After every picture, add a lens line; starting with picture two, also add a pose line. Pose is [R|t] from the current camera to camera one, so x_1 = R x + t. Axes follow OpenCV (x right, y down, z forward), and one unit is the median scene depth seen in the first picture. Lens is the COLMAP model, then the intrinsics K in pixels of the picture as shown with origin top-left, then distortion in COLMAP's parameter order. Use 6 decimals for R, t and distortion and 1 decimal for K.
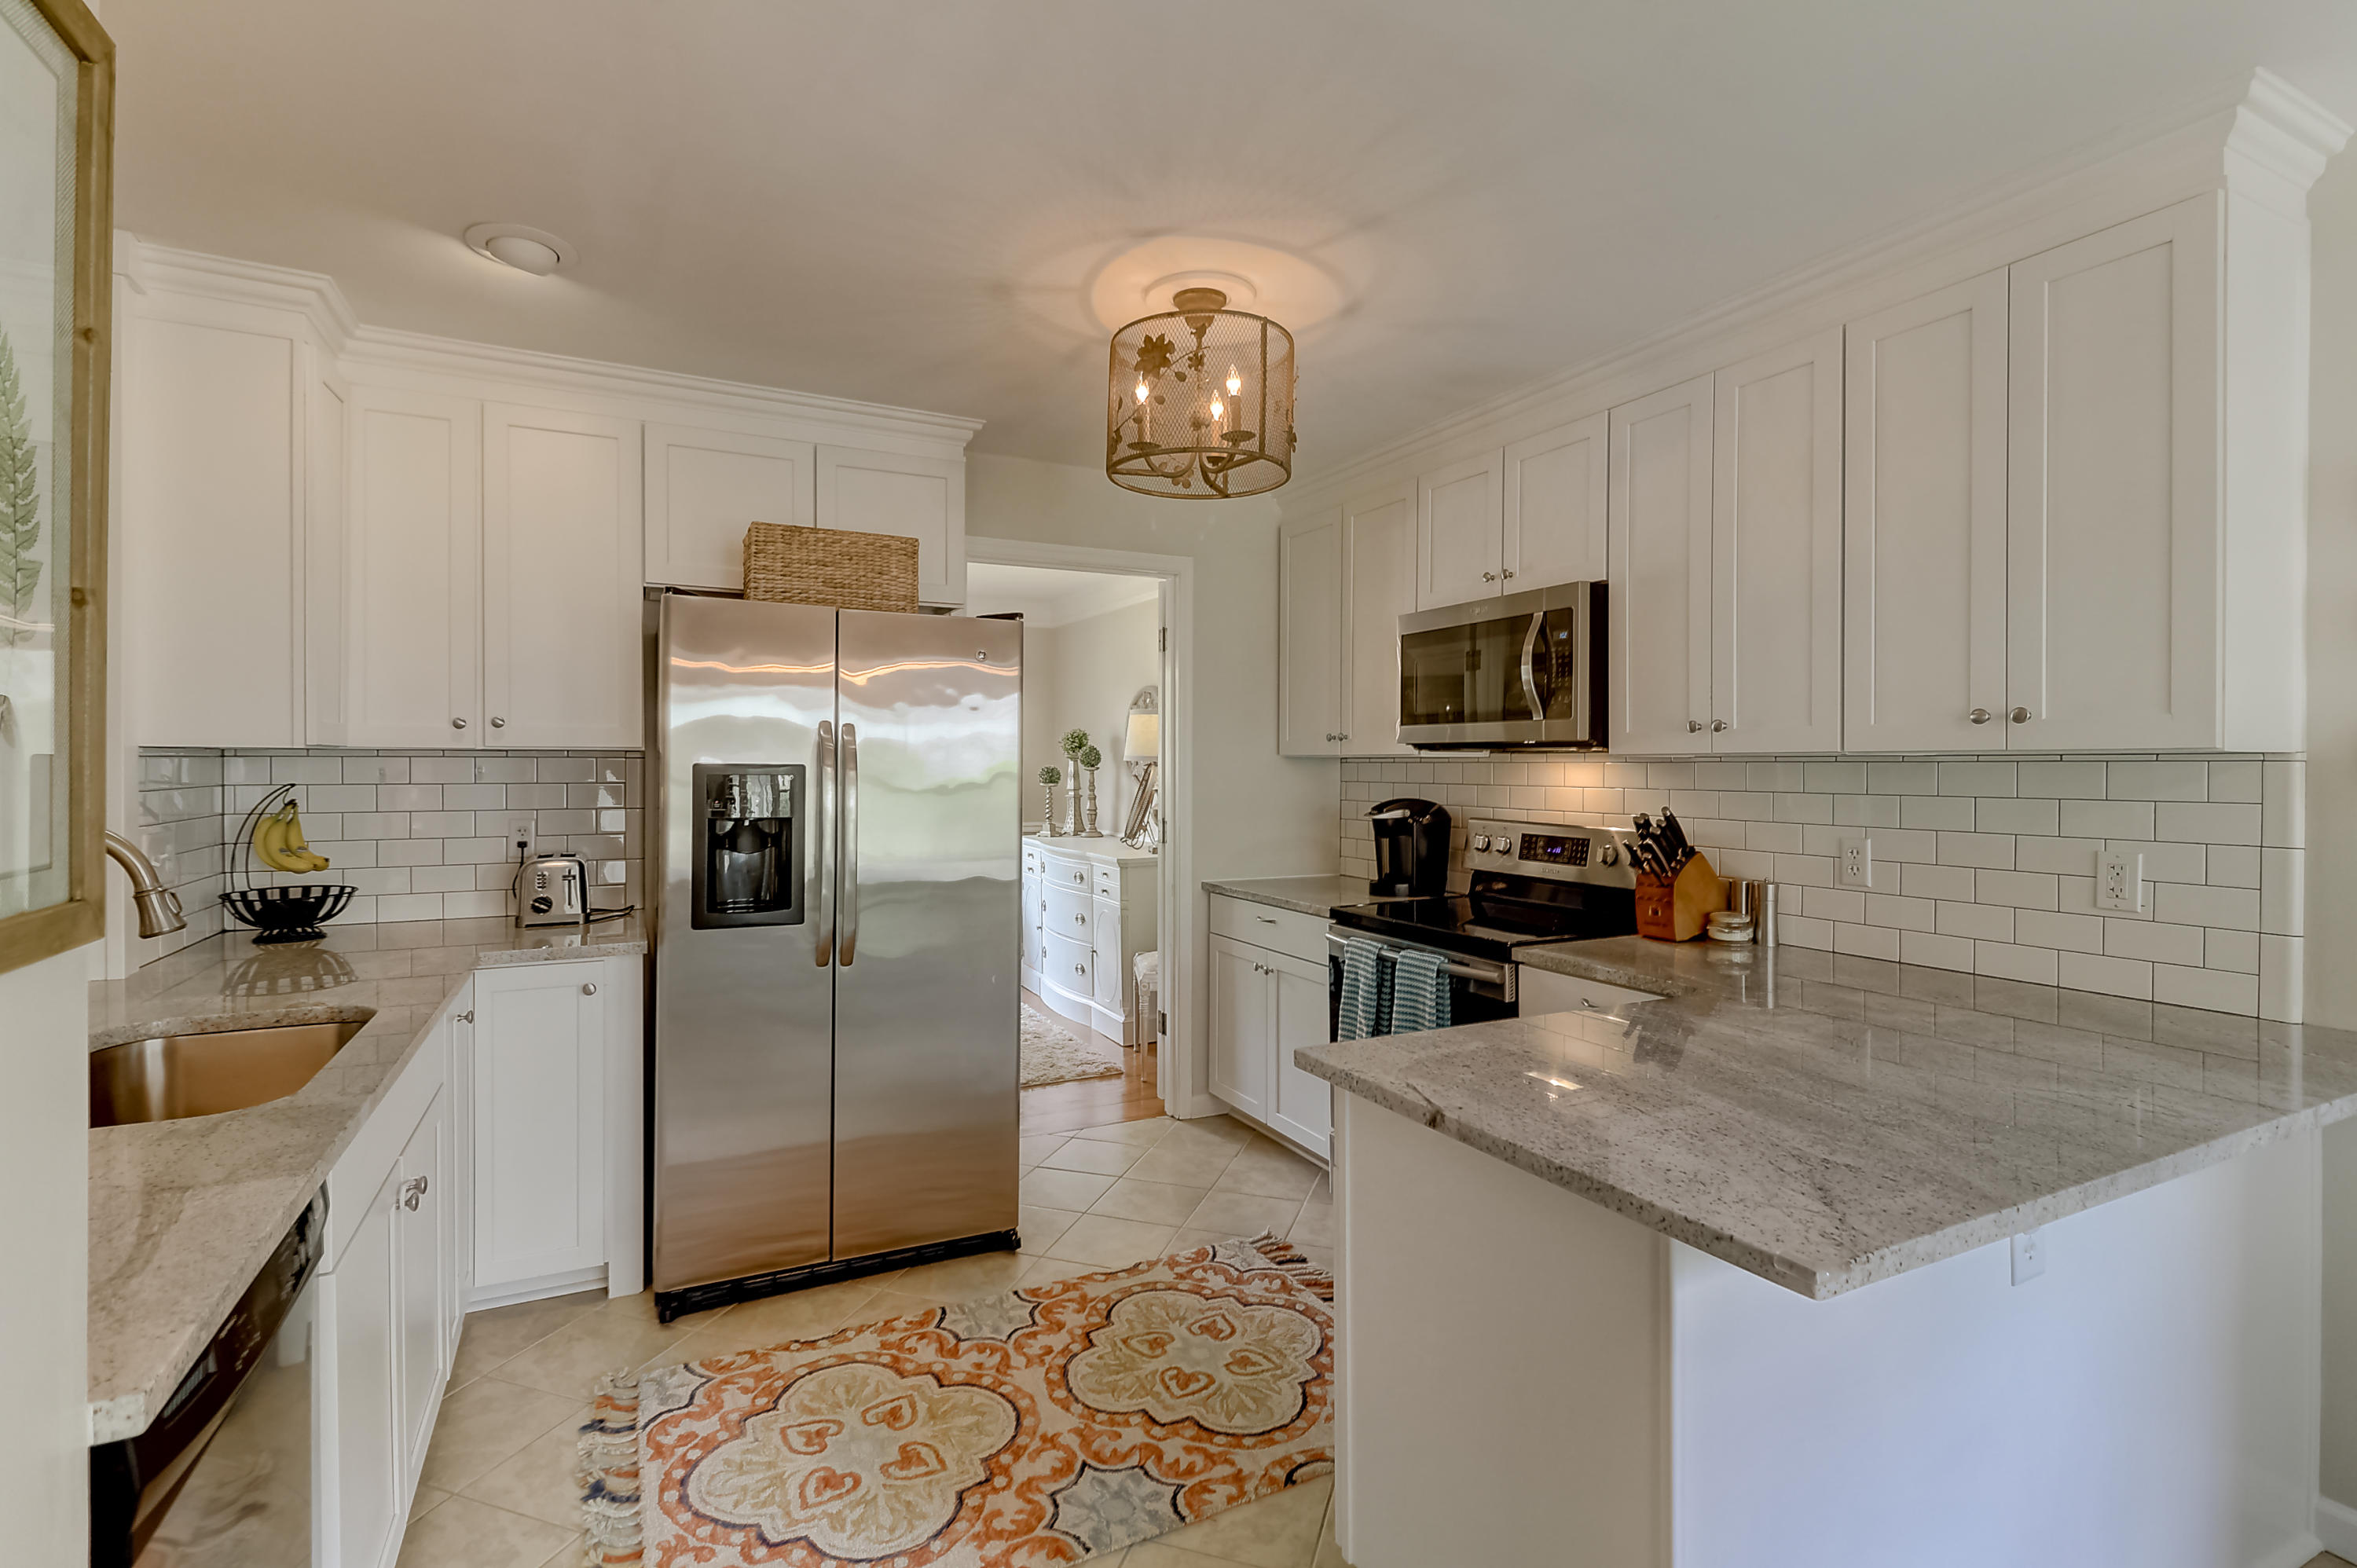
lens RADIAL K [[1080.8, 0, 1169.9], [0, 1080.8, 763.8], [0, 0, 1]] dist [0.001534, -0.002043]
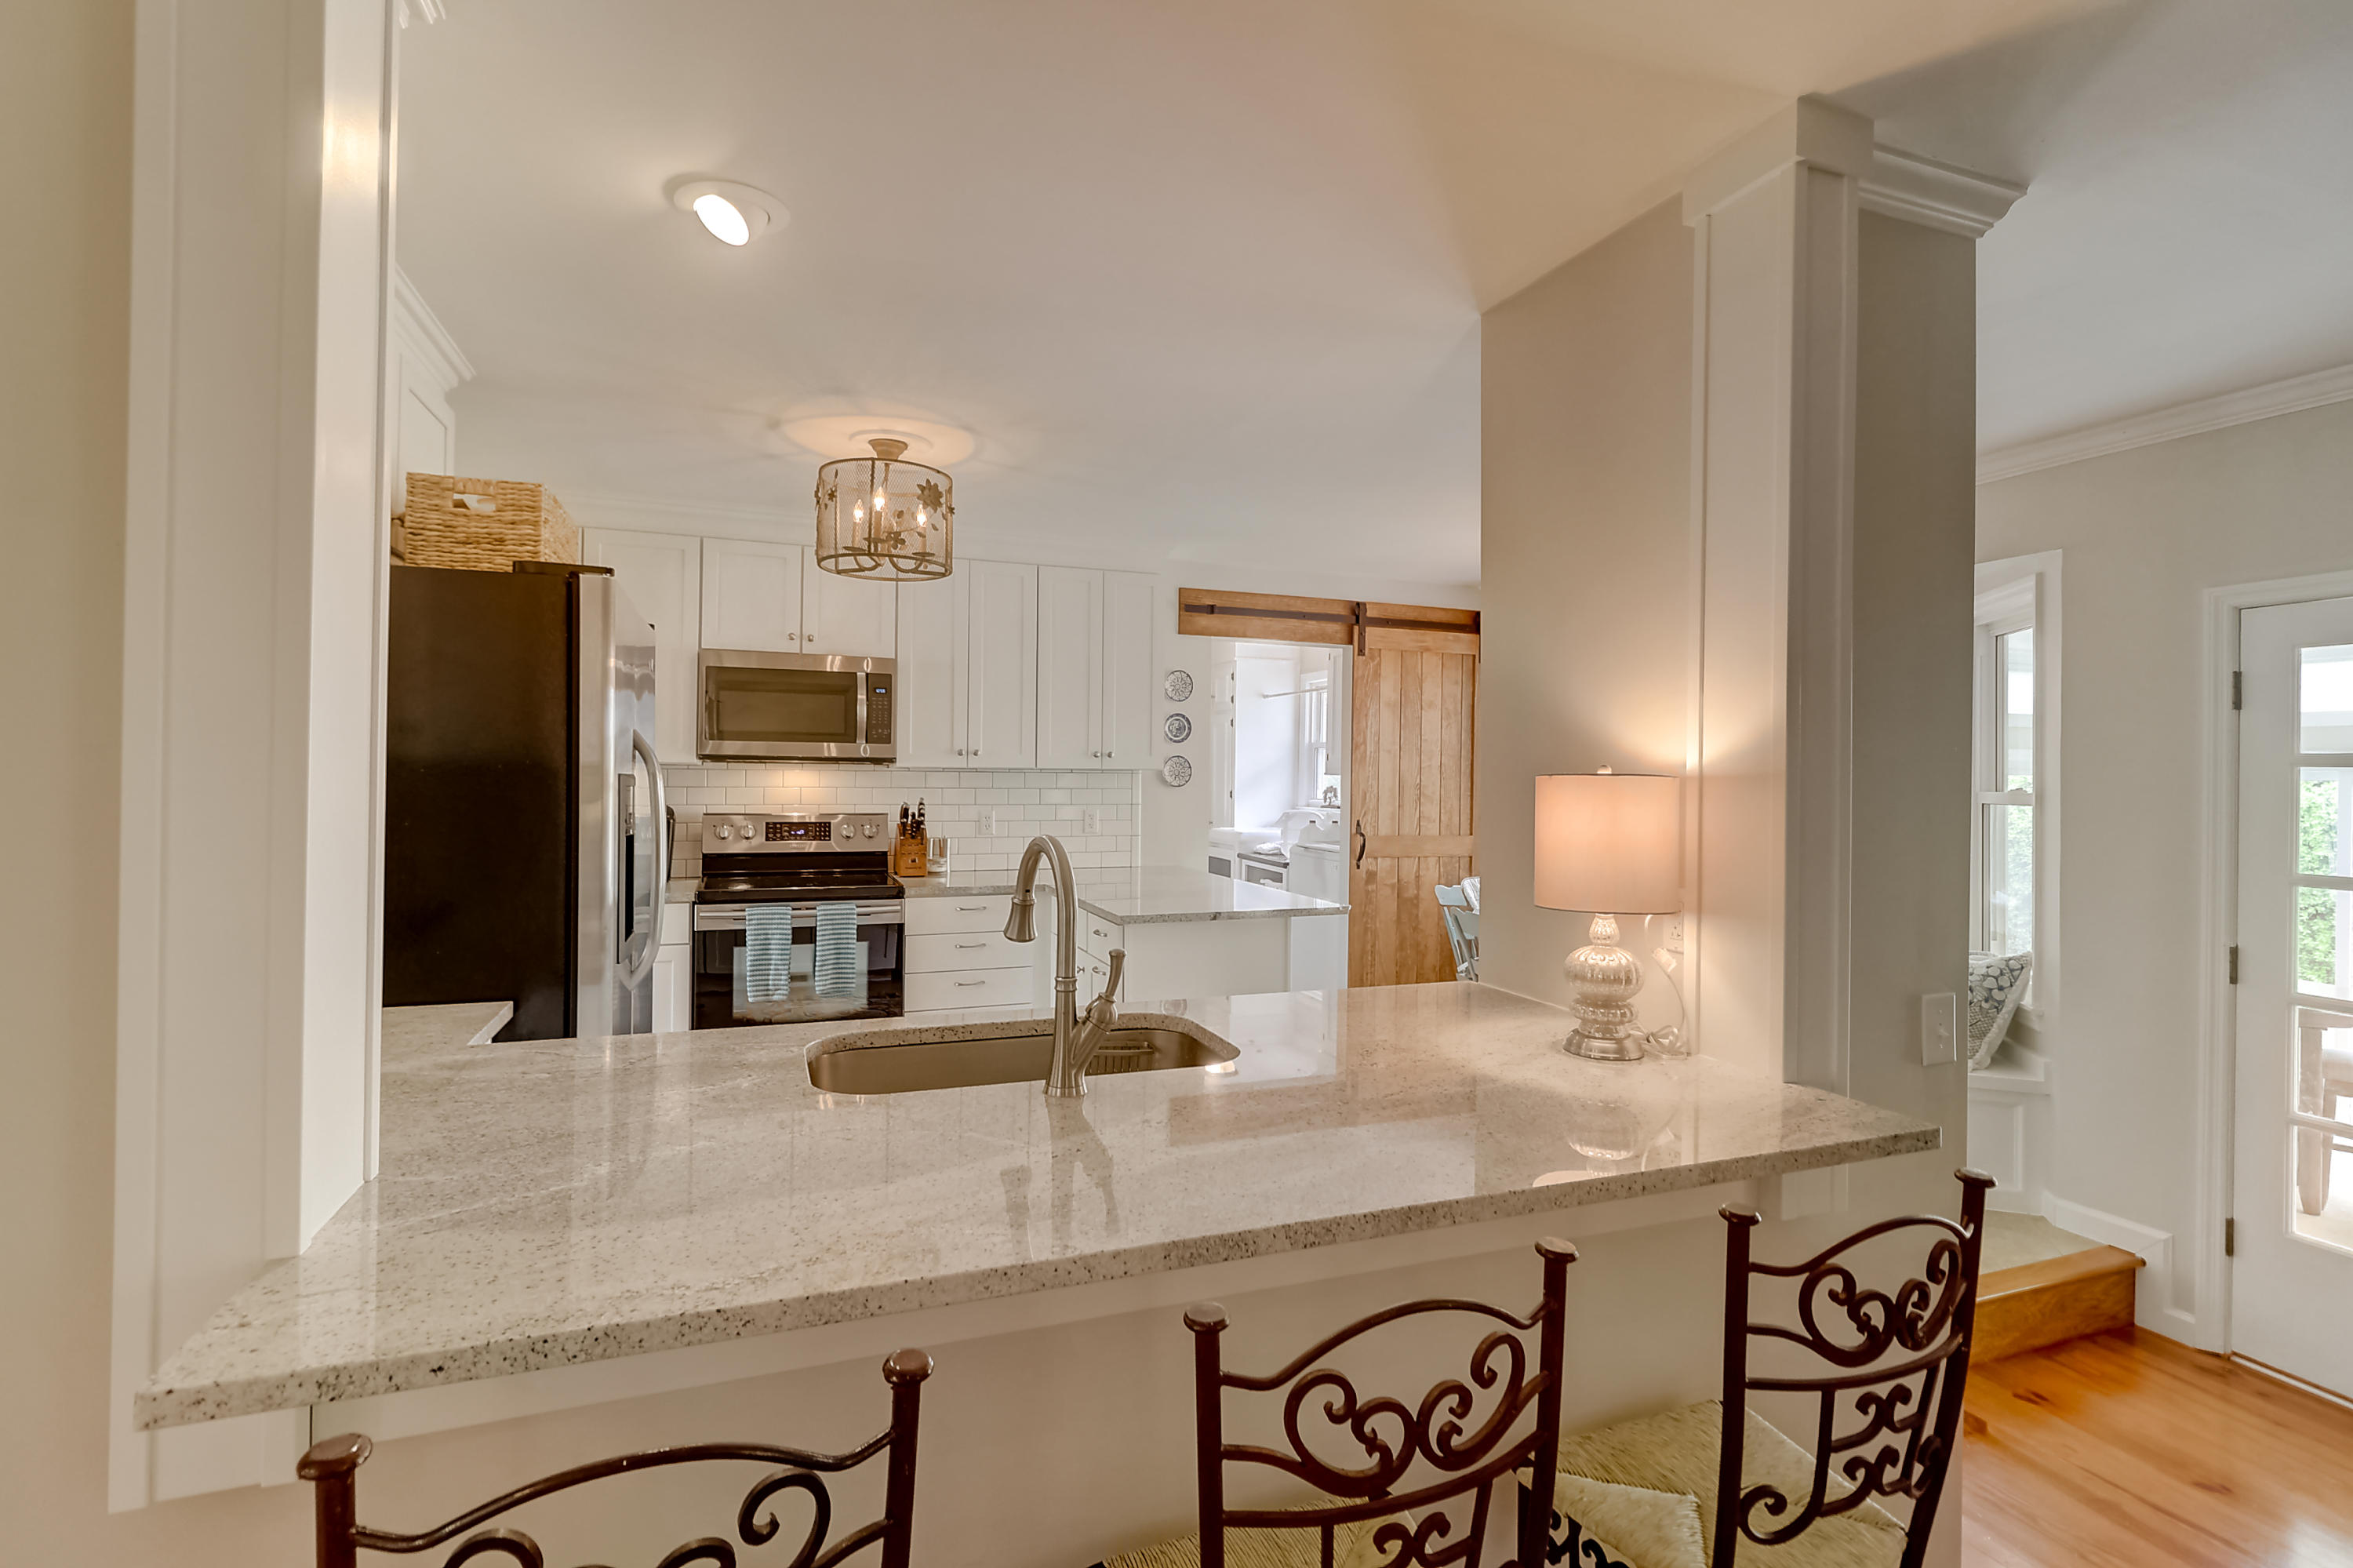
lens RADIAL K [[1079.1, 0, 1167.0], [0, 1079.1, 775.2], [0, 0, 1]] dist [0.001534, -0.002043]
pose [[0.105282, -0.003710, 0.994435, -1.206812], [-0.009923, 0.999939, 0.004781, -0.007959], [-0.994393, -0.010371, 0.105239, 0.442657]]
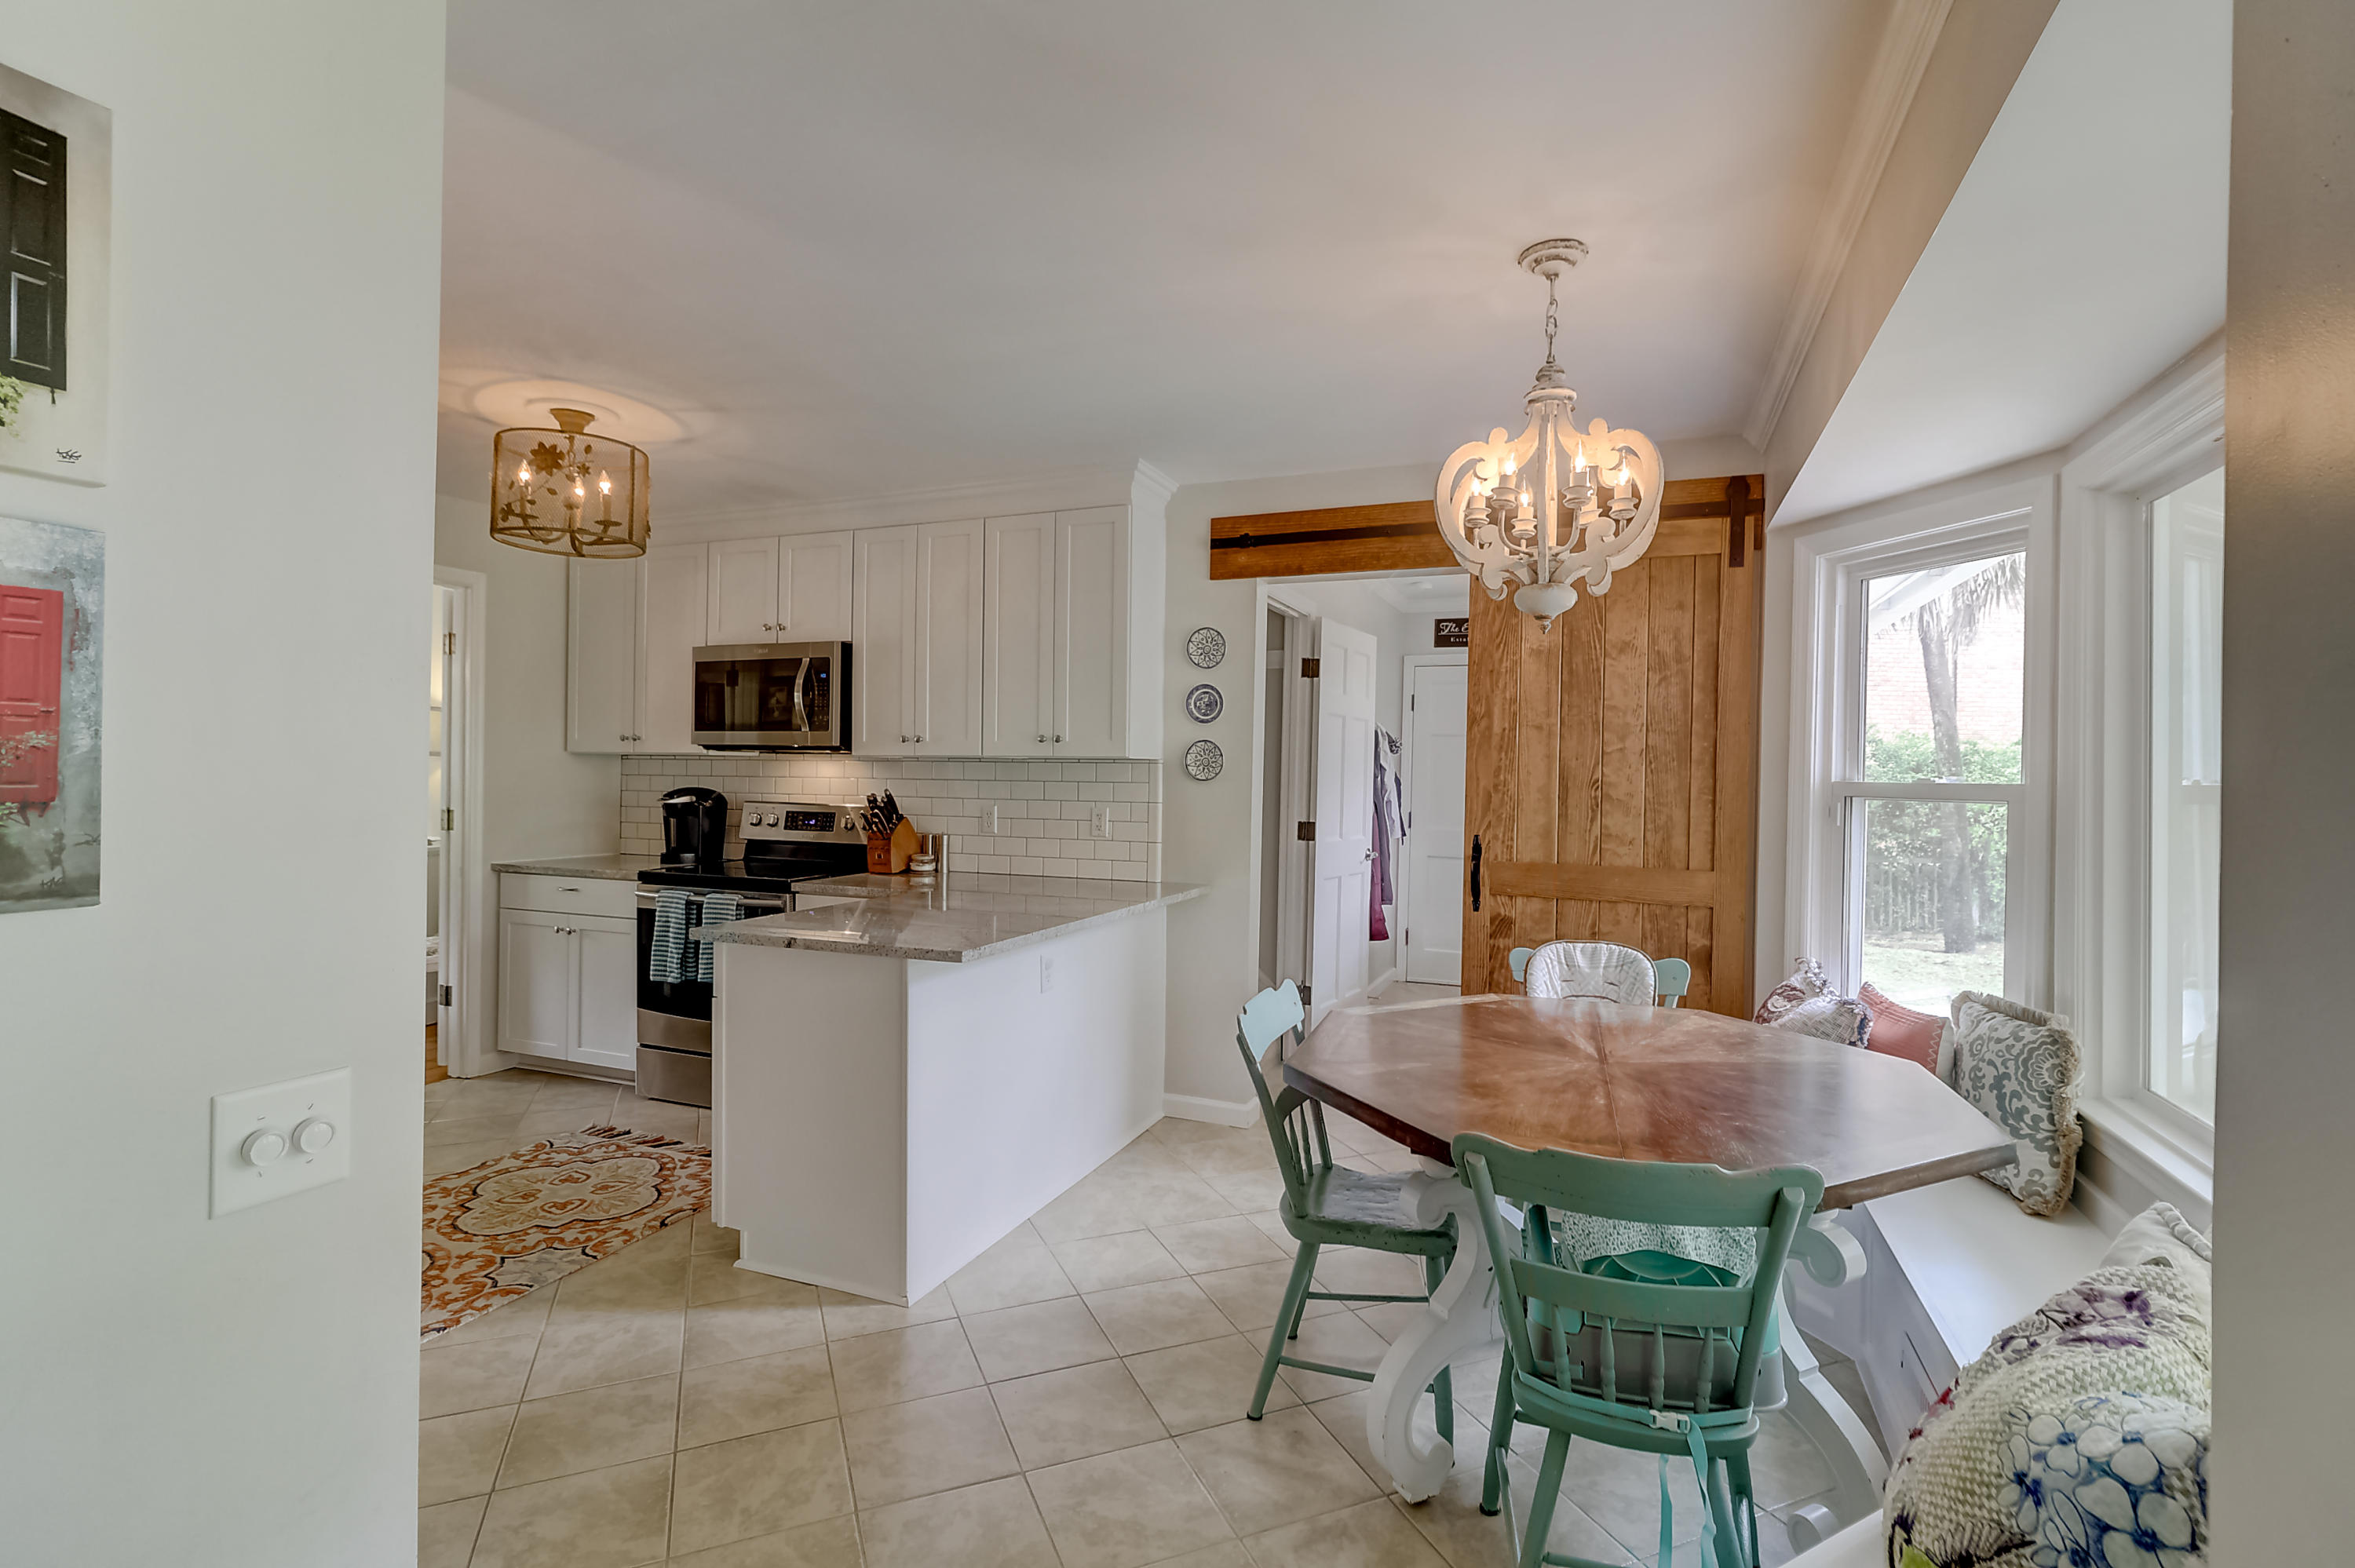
lens RADIAL K [[1079.8, 0, 1172.7], [0, 1079.8, 781.6], [0, 0, 1]] dist [0.001534, -0.002043]
pose [[0.754661, 0.000272, 0.656115, -0.263980], [-0.010283, 0.999882, 0.011412, 0.006611], [-0.656035, -0.015359, 0.754575, -0.469850]]
